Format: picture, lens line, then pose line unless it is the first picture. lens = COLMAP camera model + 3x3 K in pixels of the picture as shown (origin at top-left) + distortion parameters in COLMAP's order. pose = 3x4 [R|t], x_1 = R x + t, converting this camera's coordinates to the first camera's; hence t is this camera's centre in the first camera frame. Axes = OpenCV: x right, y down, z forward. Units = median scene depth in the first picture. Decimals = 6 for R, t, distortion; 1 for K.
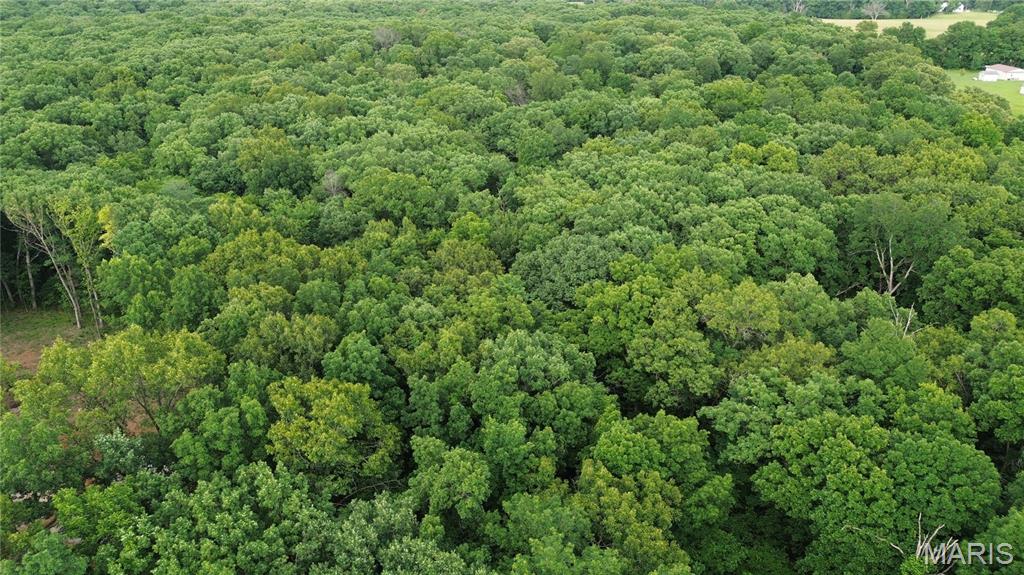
lens RADIAL K [[719.4, 0, 512.5], [0, 719.4, 286.5], [0, 0, 1]] dist [0.066895, -0.058528]
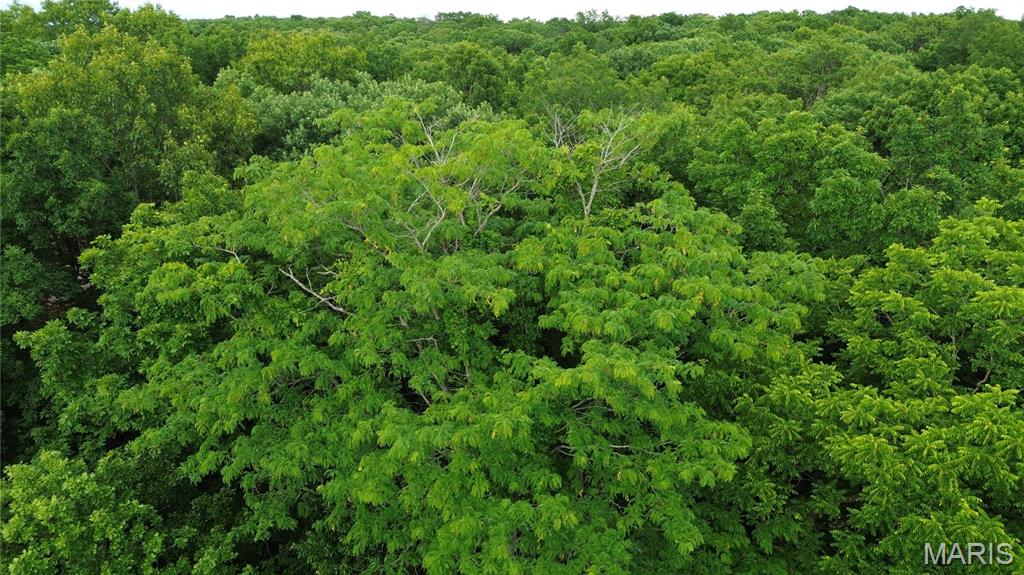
lens RADIAL K [[719.4, 0, 513.5], [0, 719.4, 286.6], [0, 0, 1]] dist [0.066895, -0.058528]
pose [[0.998131, 0.022138, -0.056966, 0.016963], [-0.026753, 0.996309, -0.081561, 0.324600], [0.054950, 0.082933, 0.995039, 0.137772]]
